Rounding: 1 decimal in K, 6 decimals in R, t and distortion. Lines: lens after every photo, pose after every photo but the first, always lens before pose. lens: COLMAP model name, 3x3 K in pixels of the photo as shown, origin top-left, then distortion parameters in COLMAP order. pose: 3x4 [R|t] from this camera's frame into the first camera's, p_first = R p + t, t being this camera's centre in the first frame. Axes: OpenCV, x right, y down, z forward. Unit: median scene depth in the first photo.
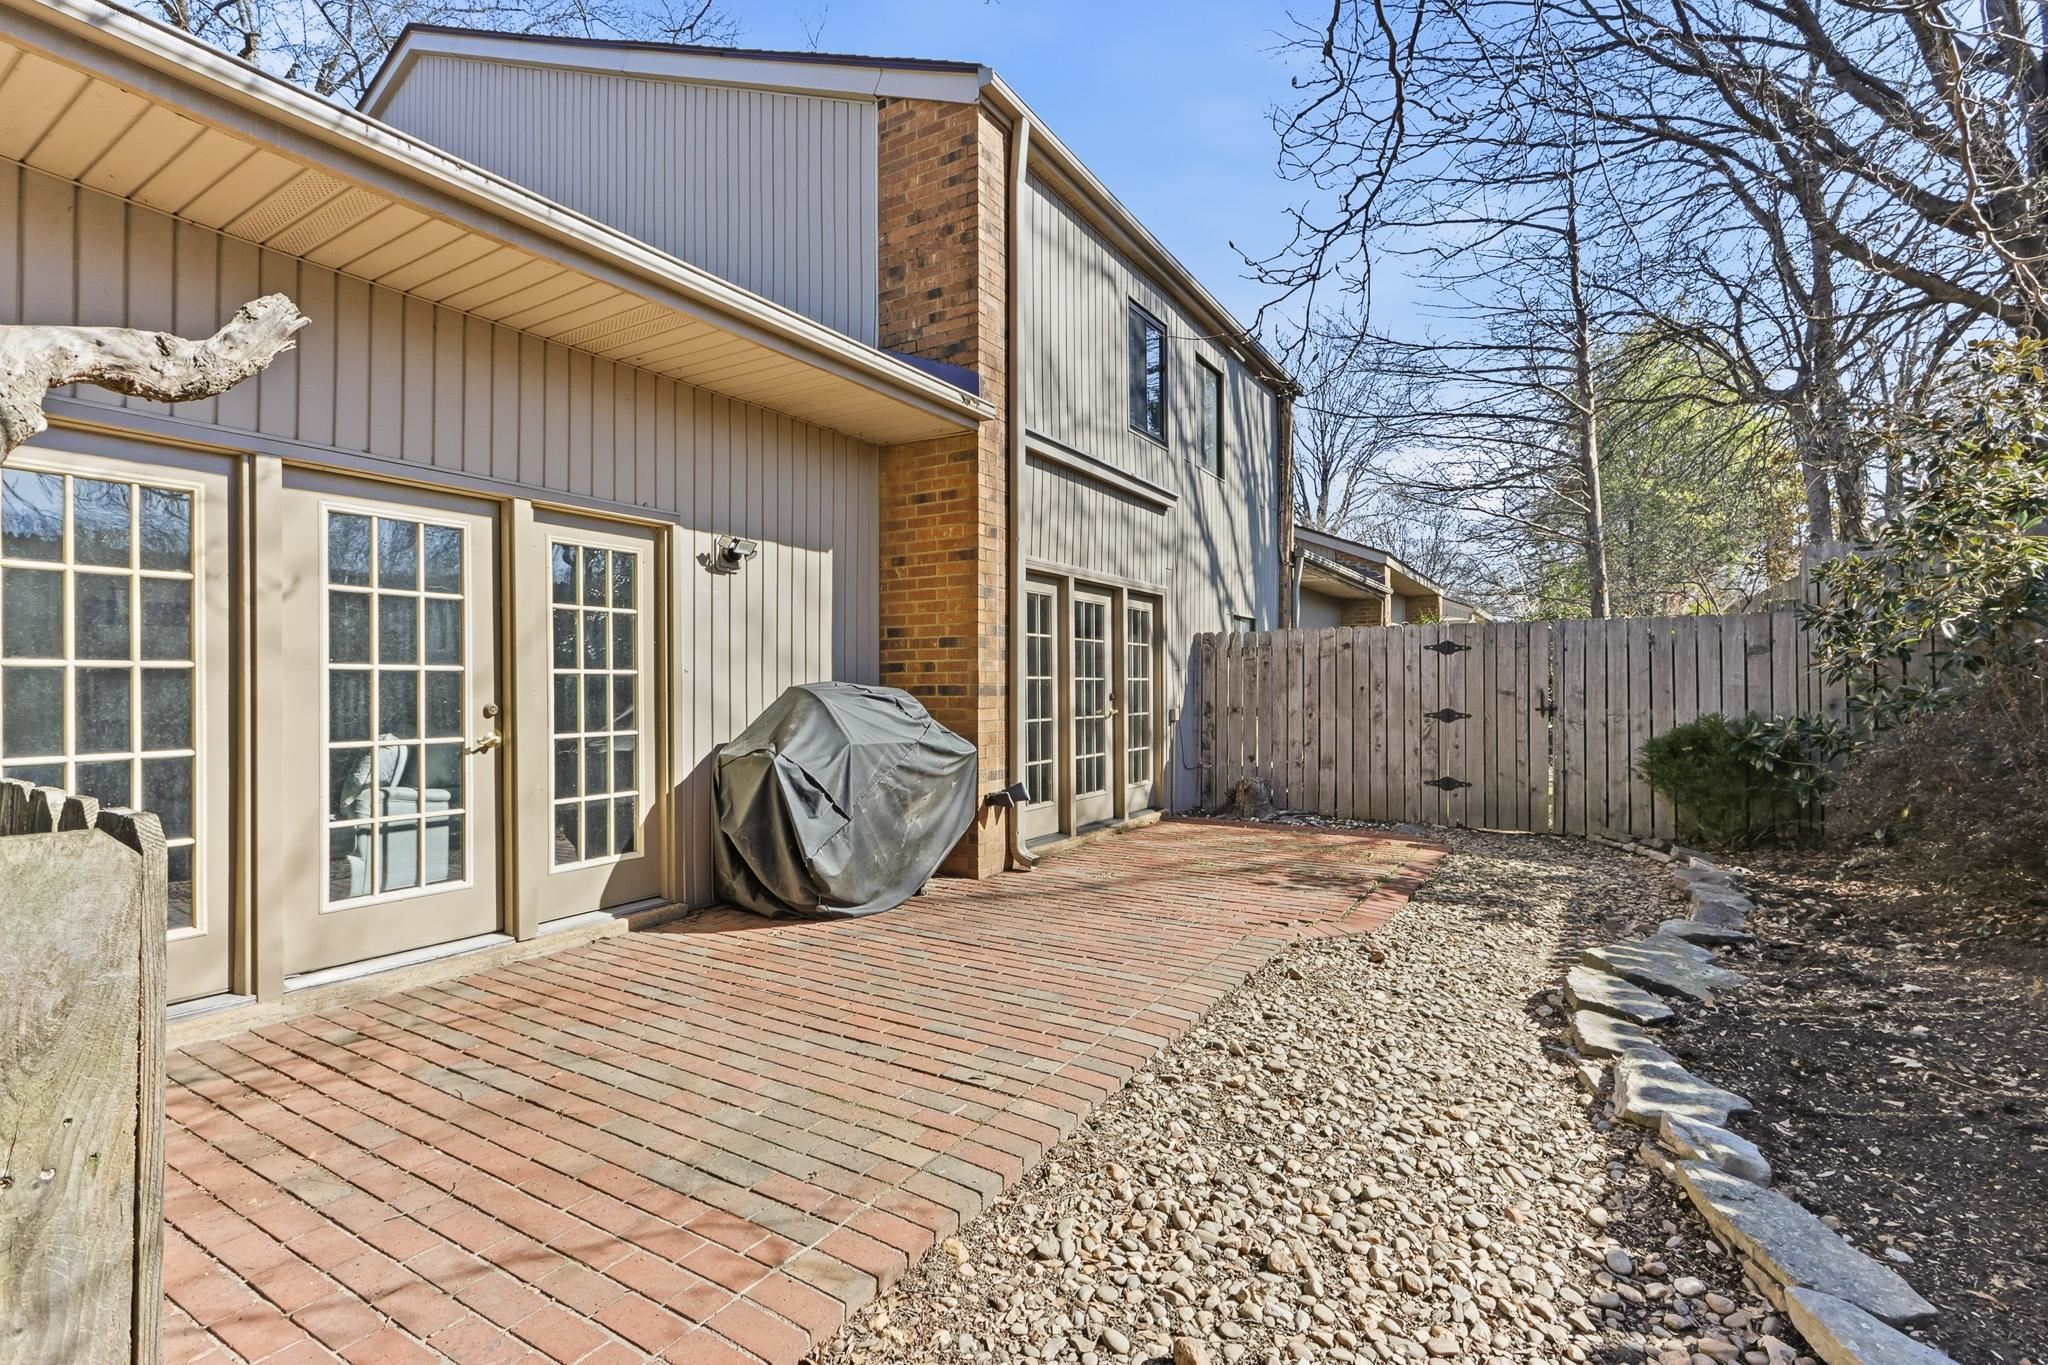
lens RADIAL K [[936.2, 0, 1024.0], [0, 936.2, 682.5], [0, 0, 1]] dist [0.000858, 0.000127]
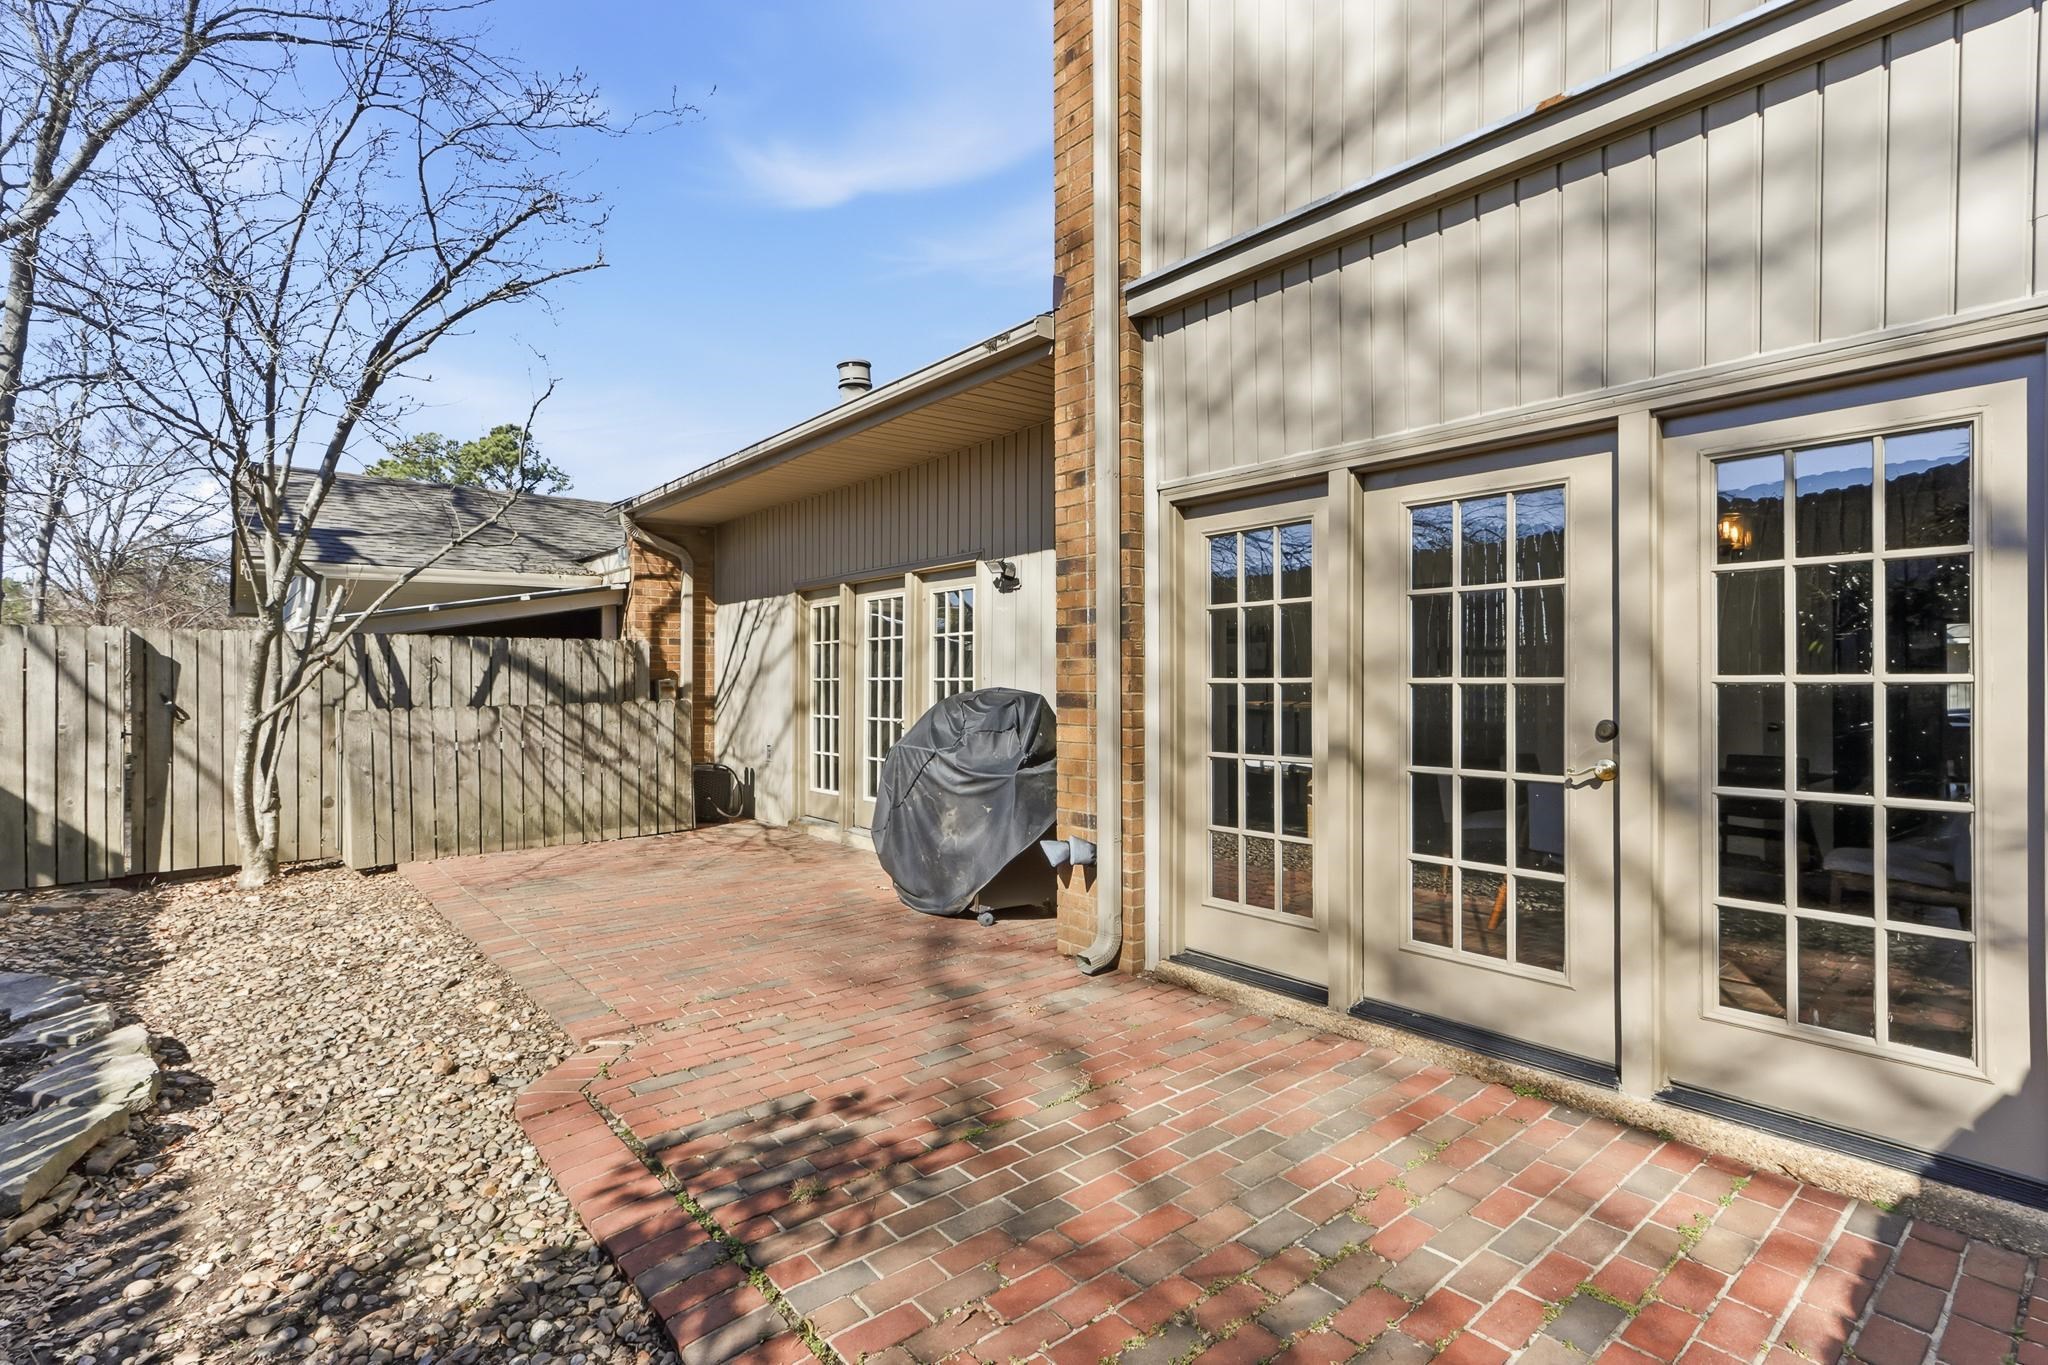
lens RADIAL K [[973.8, 0, 1024.0], [0, 973.8, 682.5], [0, 0, 1]] dist [0.004543, 0.000569]
pose [[-0.319276, 0.009025, -0.947619, 0.632667], [0.010996, 0.999923, 0.005818, -0.009332], [0.947598, -0.008563, -0.319351, 1.107580]]
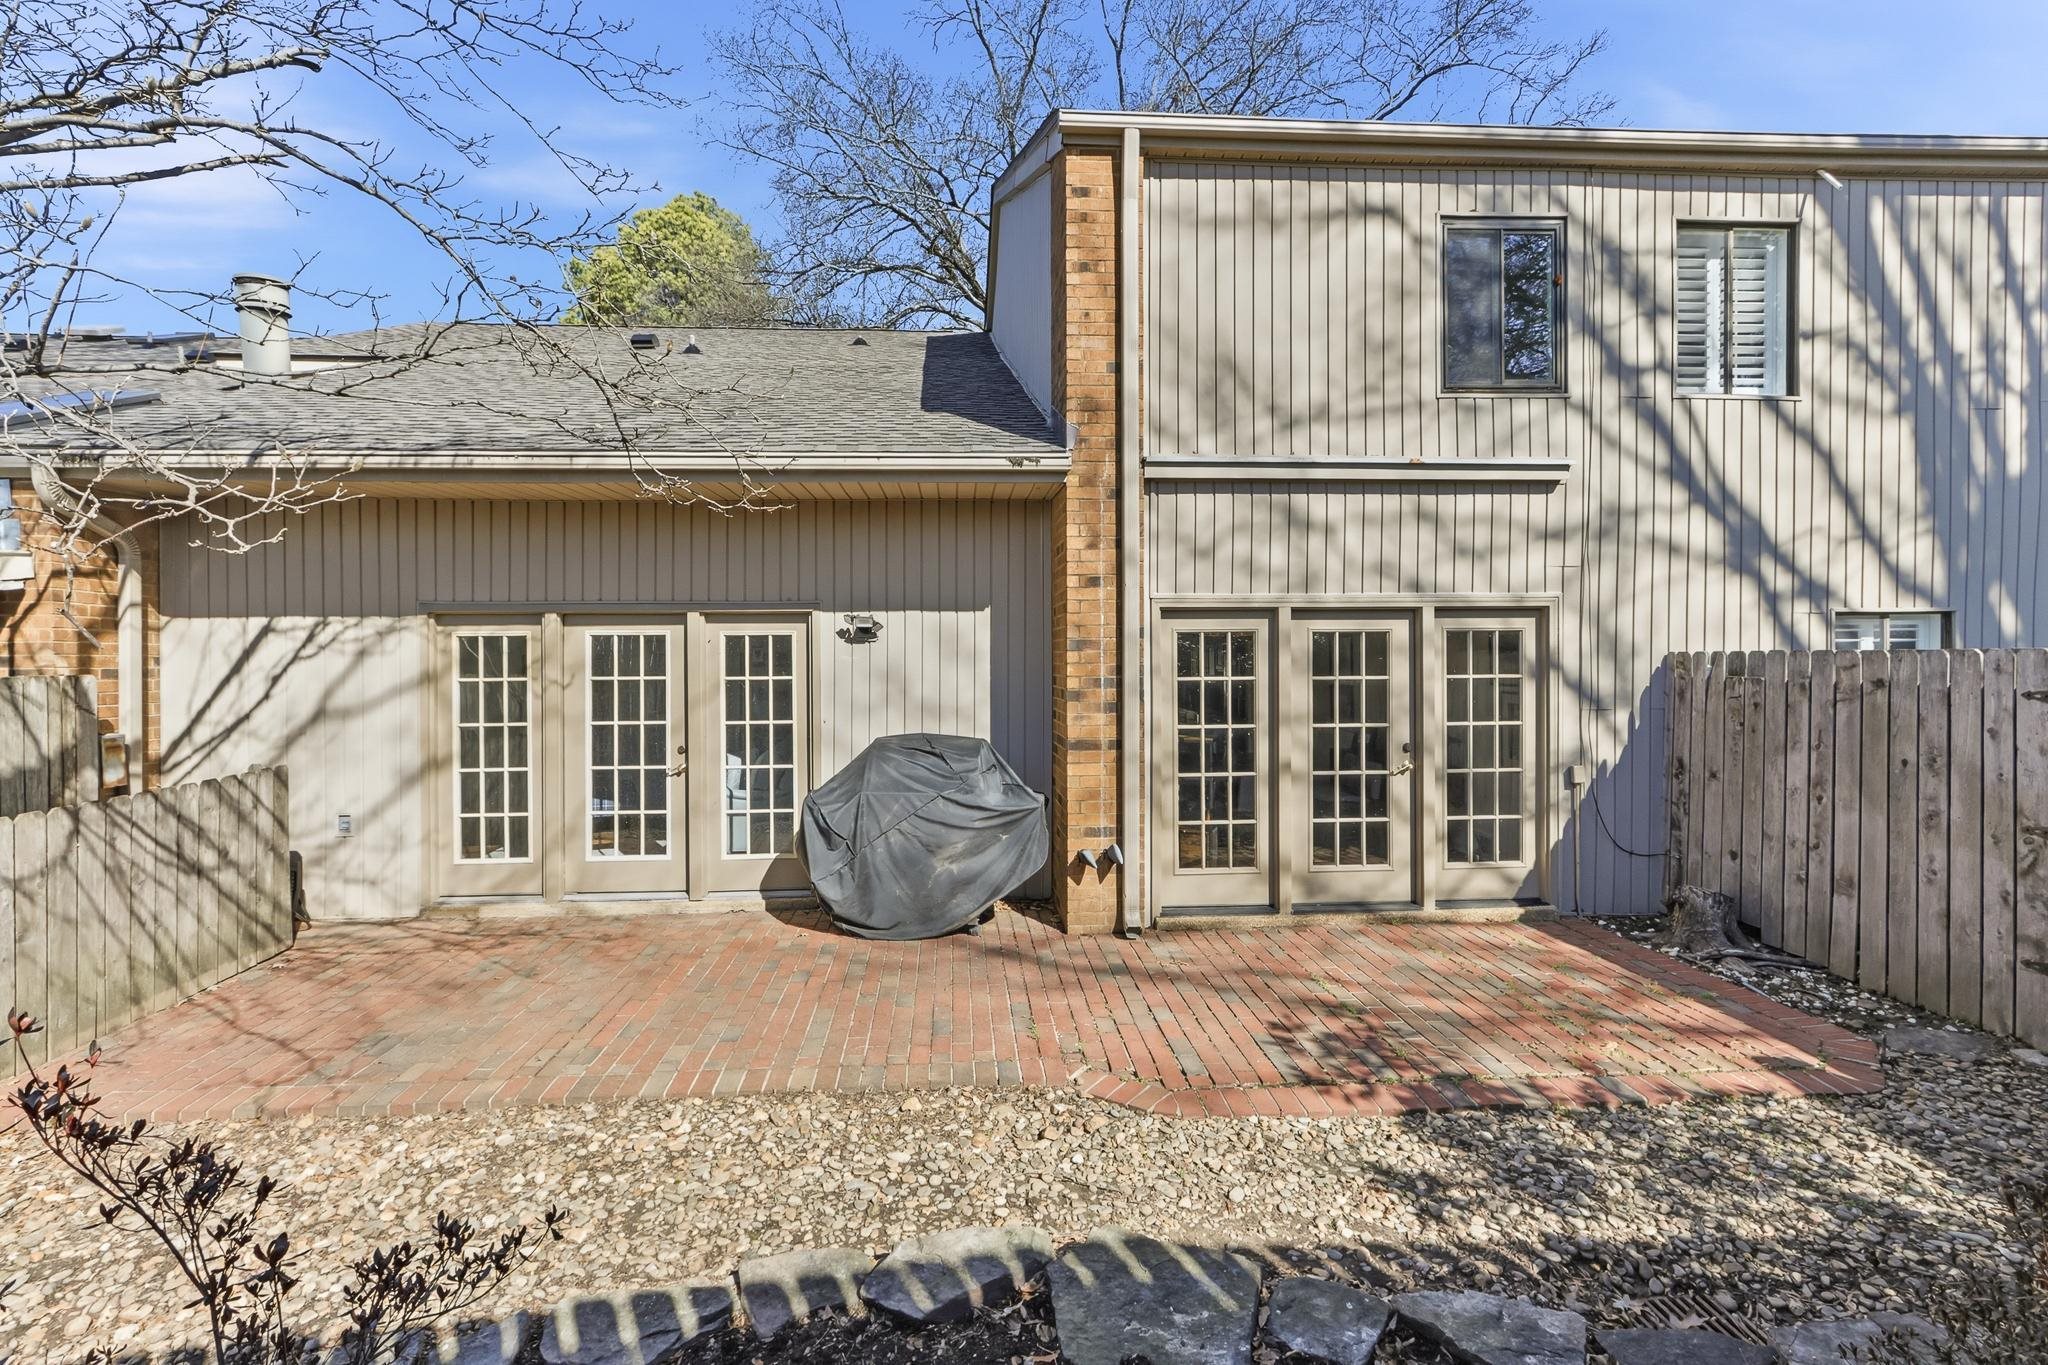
lens RADIAL K [[967.9, 0, 1016.6], [0, 967.9, 668.4], [0, 0, 1]] dist [0.003091, 0.000655]
pose [[0.583287, 0.010621, -0.812196, 0.679680], [0.007590, 0.999800, 0.018525, -0.082946], [0.812230, -0.016970, 0.583090, 0.325931]]
